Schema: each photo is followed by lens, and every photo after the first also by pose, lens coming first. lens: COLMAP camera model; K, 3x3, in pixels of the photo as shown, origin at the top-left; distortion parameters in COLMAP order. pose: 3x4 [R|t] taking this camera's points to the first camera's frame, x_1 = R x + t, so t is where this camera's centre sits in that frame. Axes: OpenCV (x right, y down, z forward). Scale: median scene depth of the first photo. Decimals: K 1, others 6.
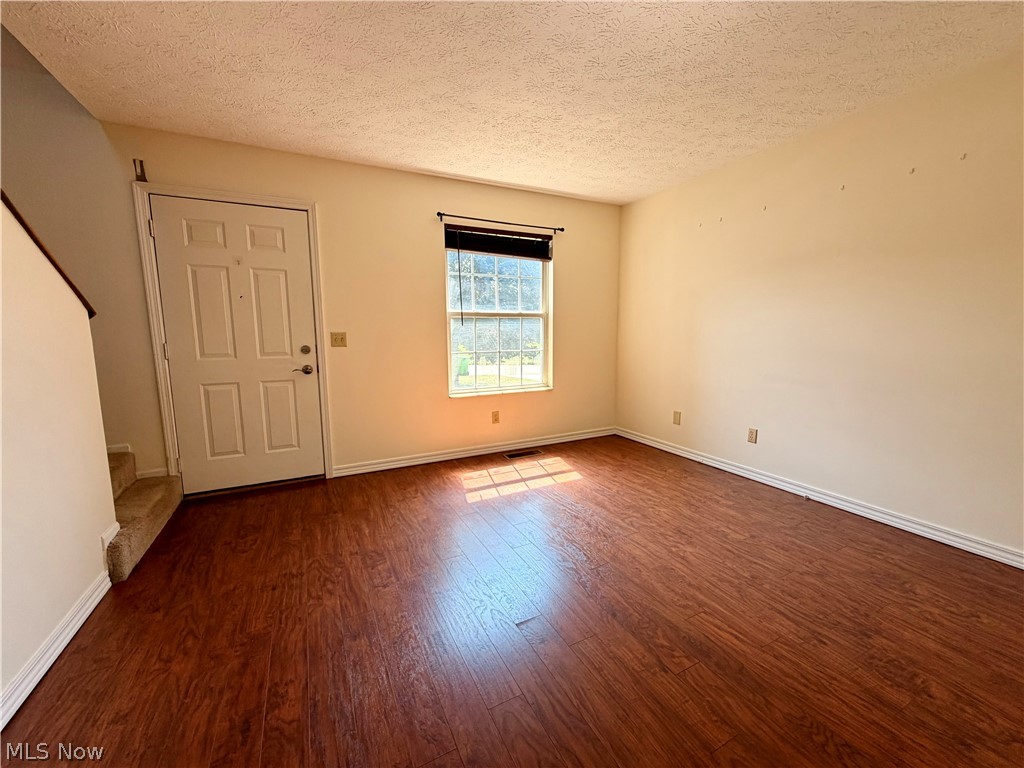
lens RADIAL K [[409.0, 0, 510.8], [0, 409.0, 385.3], [0, 0, 1]] dist [0.000880, -0.000309]
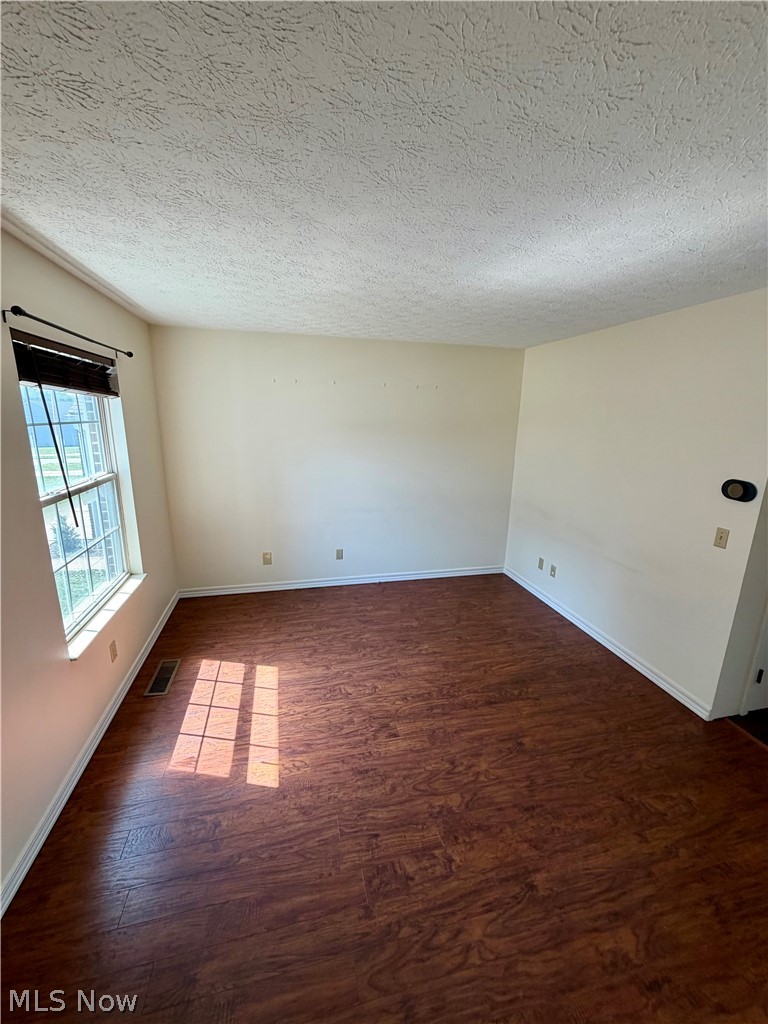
lens RADIAL K [[409.0, 0, 384.0], [0, 409.0, 512.0], [0, 0, 1]] dist [0.000880, -0.000309]
pose [[0.226439, -0.216822, 0.949586, -0.648667], [0.112926, 0.974179, 0.195509, -0.270791], [-0.967457, 0.062962, 0.245077, 0.563126]]
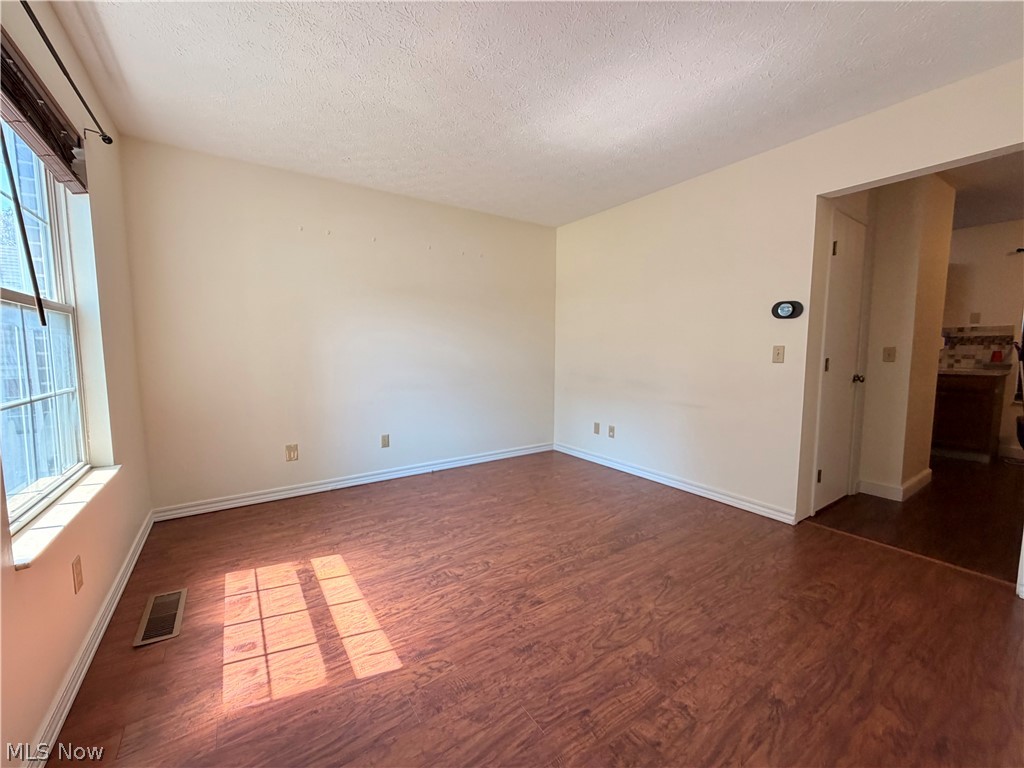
lens RADIAL K [[409.0, 0, 510.8], [0, 409.0, 385.3], [0, 0, 1]] dist [0.000880, -0.000309]
pose [[-0.132519, -0.082234, 0.987763, -0.582123], [0.136929, 0.985478, 0.100414, -0.097875], [-0.981677, 0.148560, -0.119335, 0.828782]]
